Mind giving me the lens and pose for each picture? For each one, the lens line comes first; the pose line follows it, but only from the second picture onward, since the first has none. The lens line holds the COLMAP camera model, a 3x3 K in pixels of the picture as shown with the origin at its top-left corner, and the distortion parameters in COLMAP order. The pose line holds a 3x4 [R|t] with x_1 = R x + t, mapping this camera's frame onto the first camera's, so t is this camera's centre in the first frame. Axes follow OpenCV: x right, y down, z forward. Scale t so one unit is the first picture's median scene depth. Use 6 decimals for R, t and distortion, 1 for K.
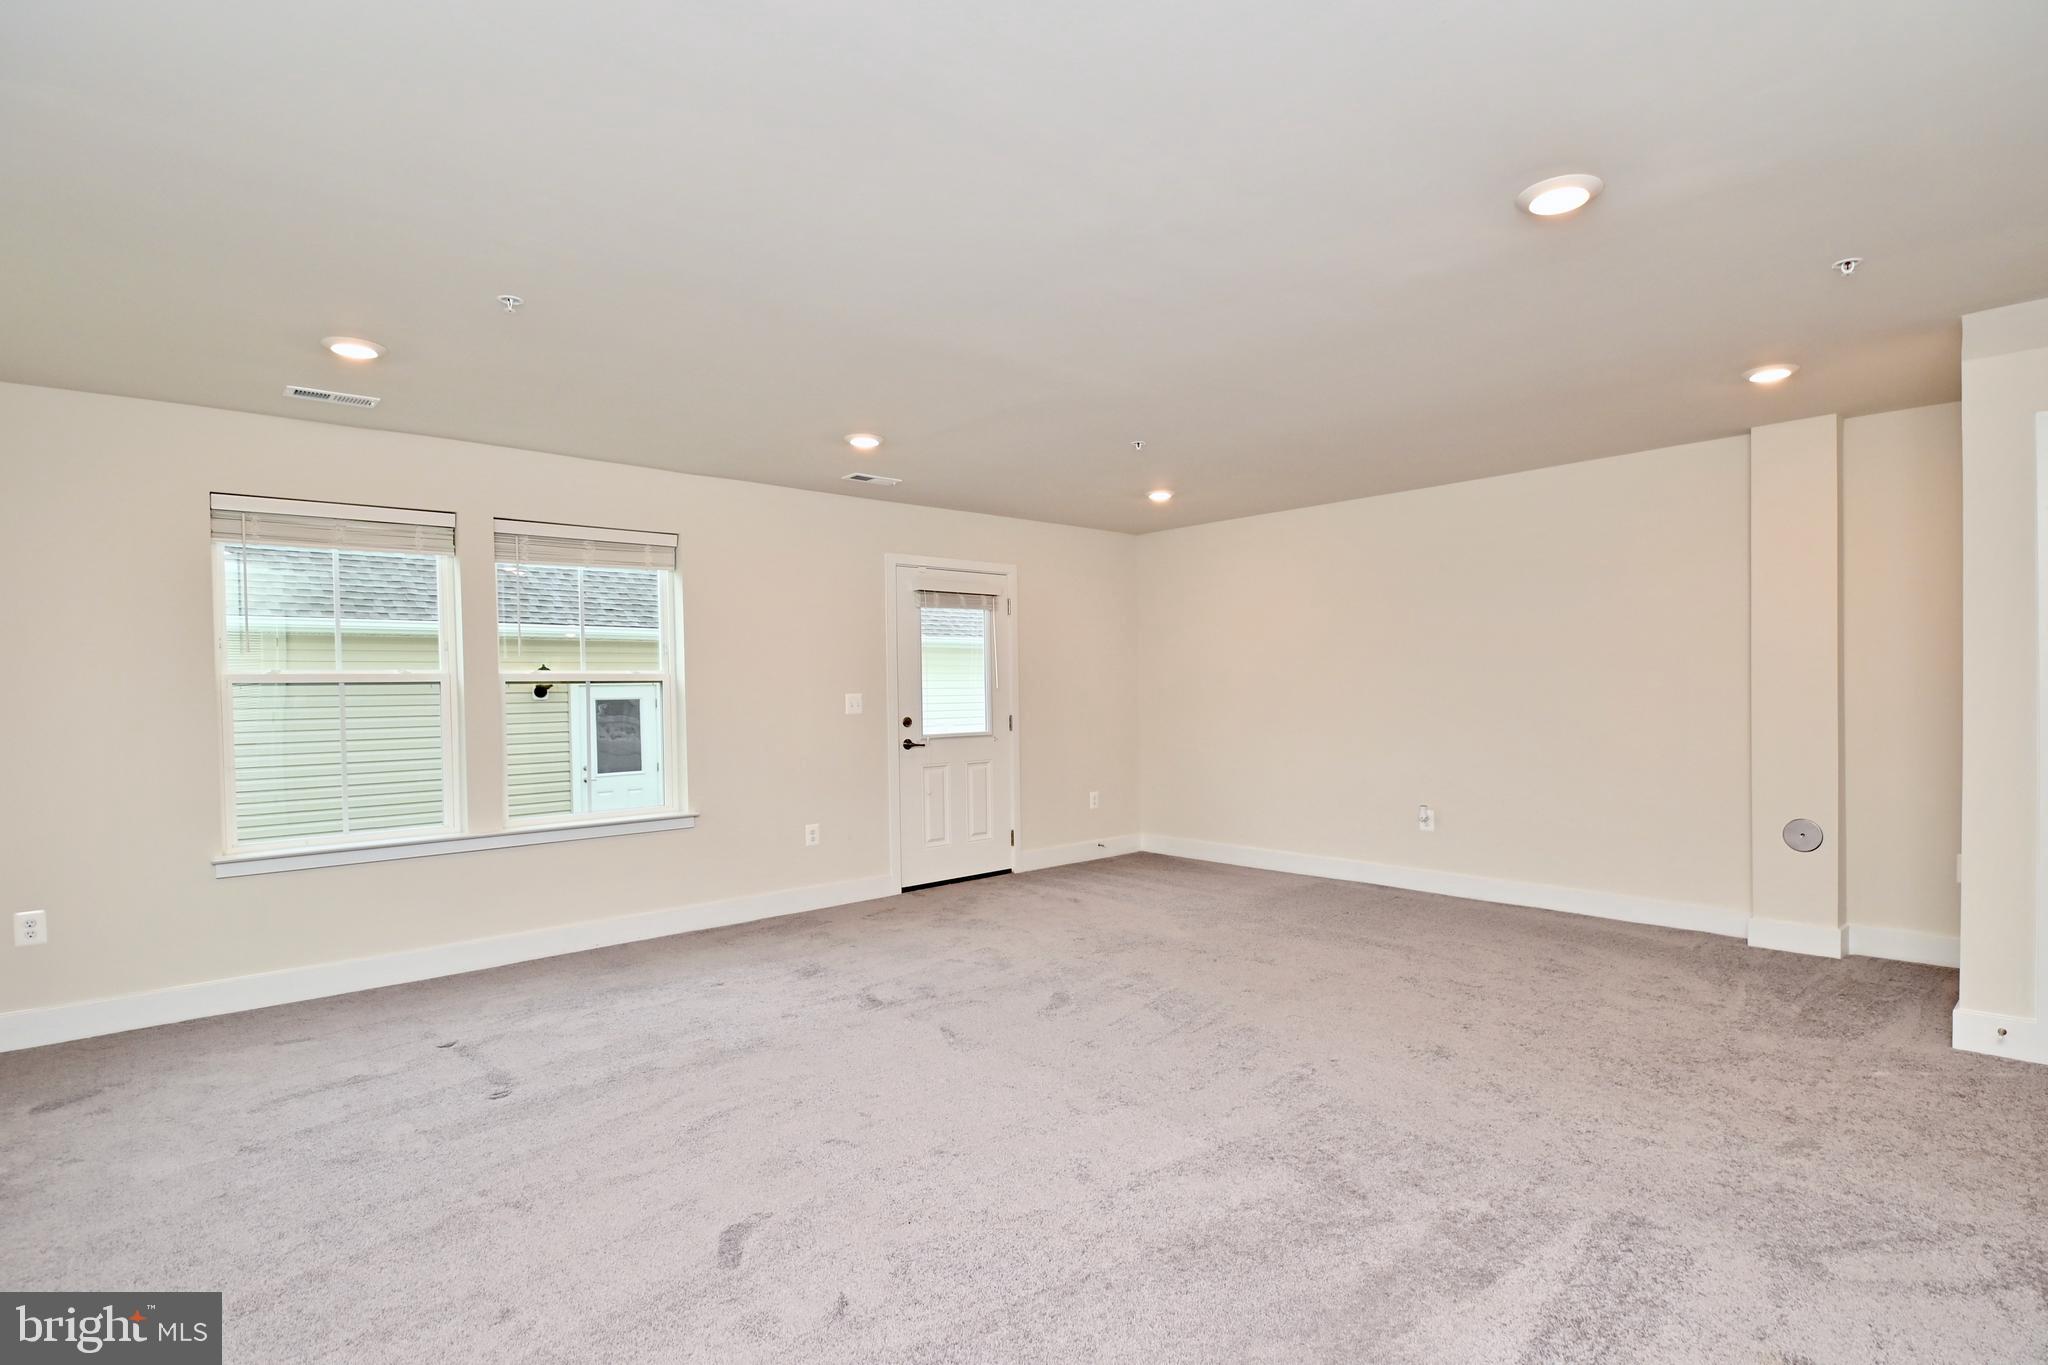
lens RADIAL K [[1004.3, 0, 1041.5], [0, 1004.3, 713.4], [0, 0, 1]] dist [0.018451, -0.023434]
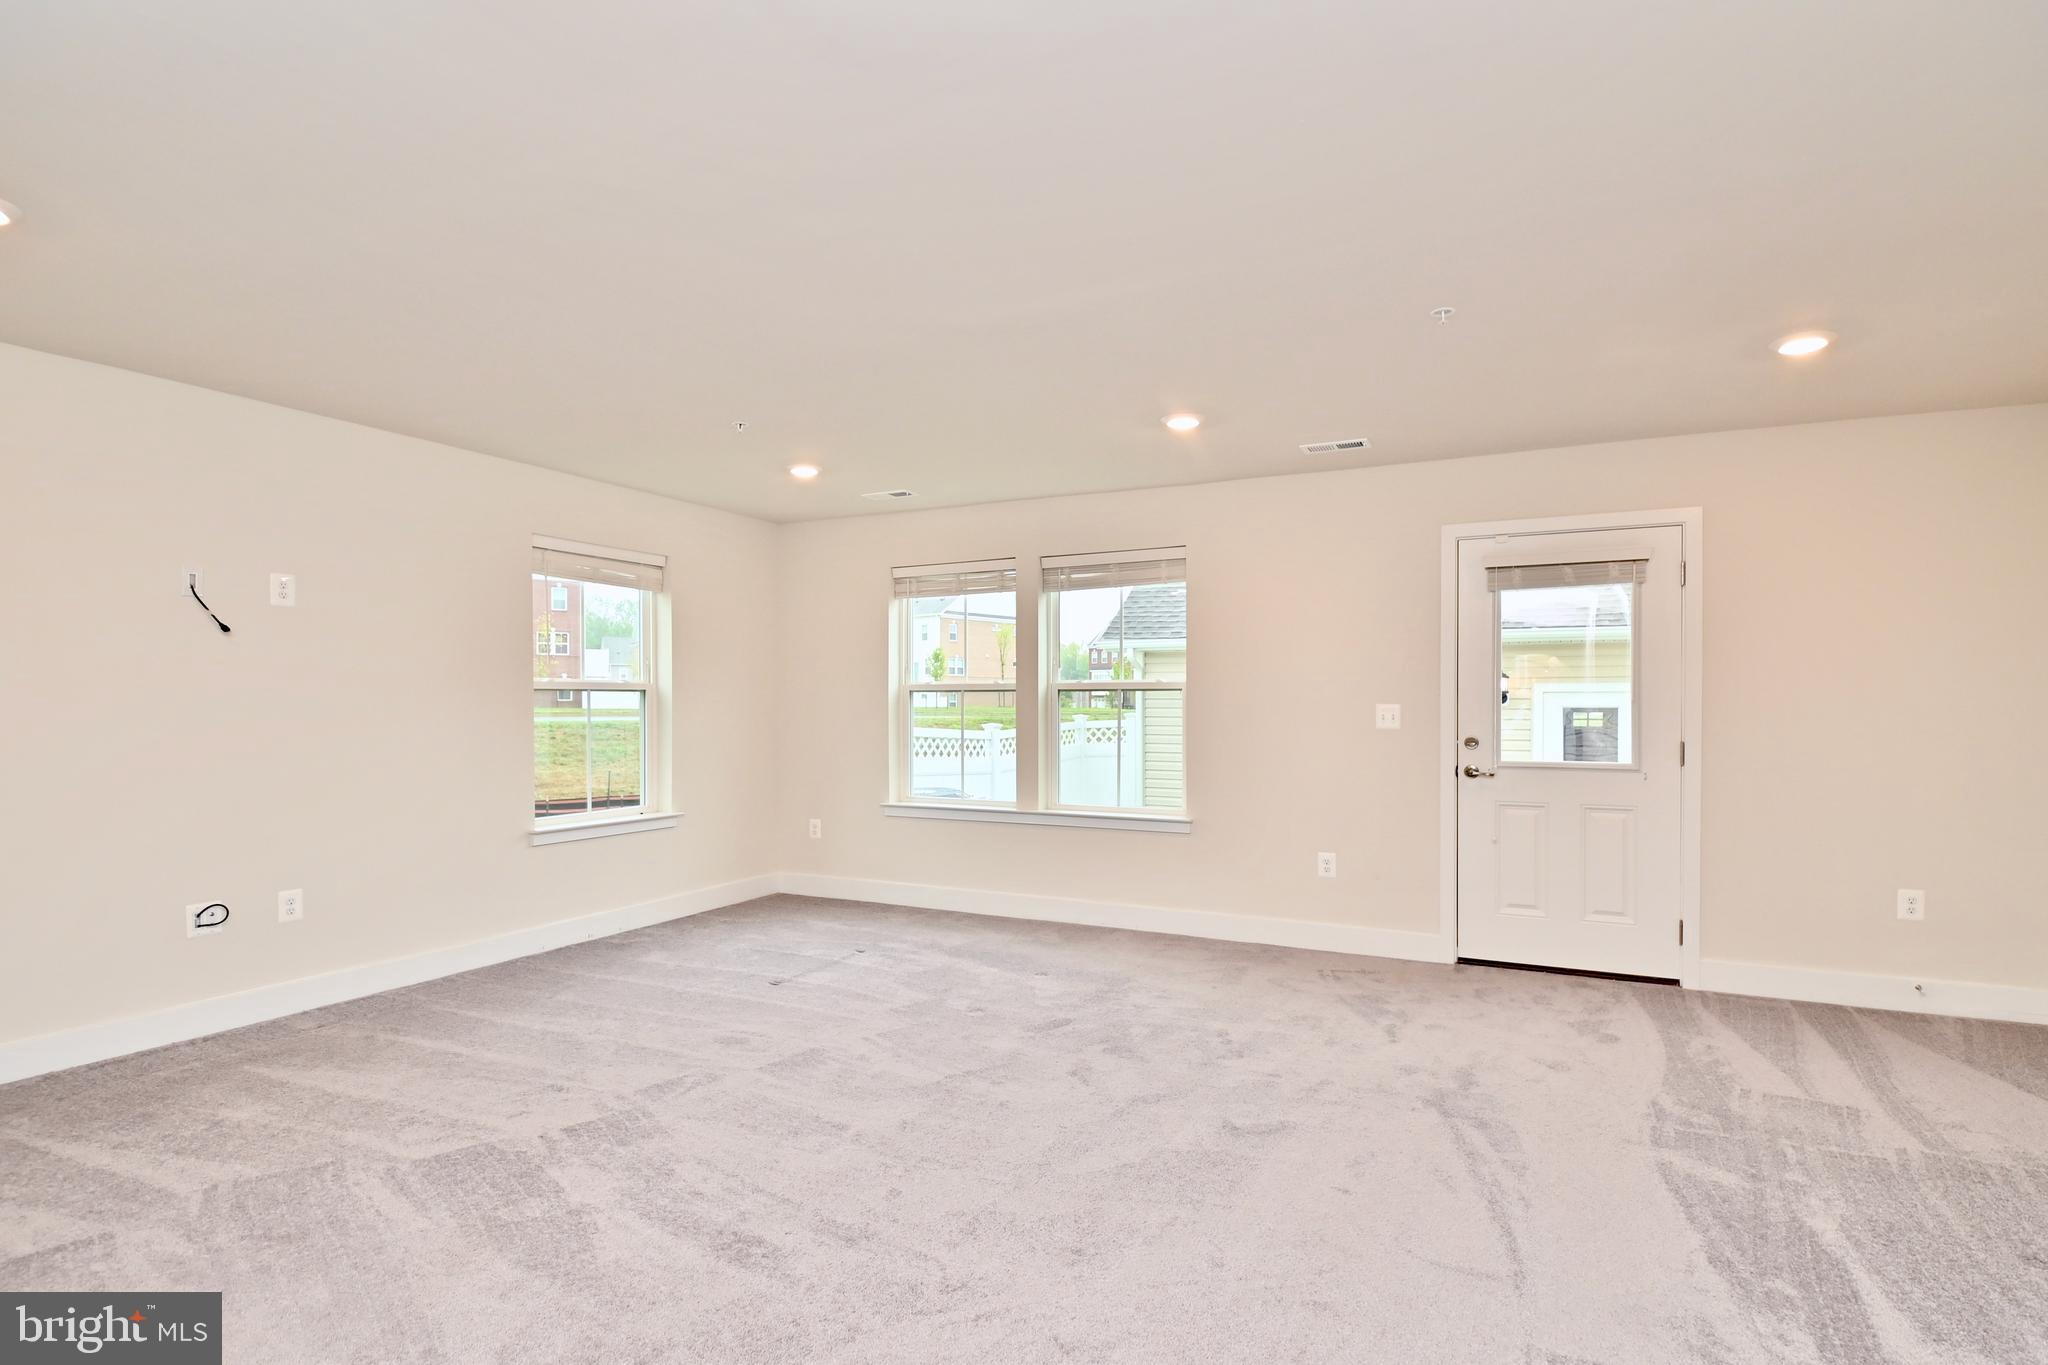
lens RADIAL K [[1004.3, 0, 1041.5], [0, 1004.3, 713.4], [0, 0, 1]] dist [0.018451, -0.023434]
pose [[0.373439, 0.024966, -0.927319, 0.472946], [-0.028971, 0.999464, 0.015242, -0.016465], [0.927202, 0.021174, 0.373962, 0.426375]]
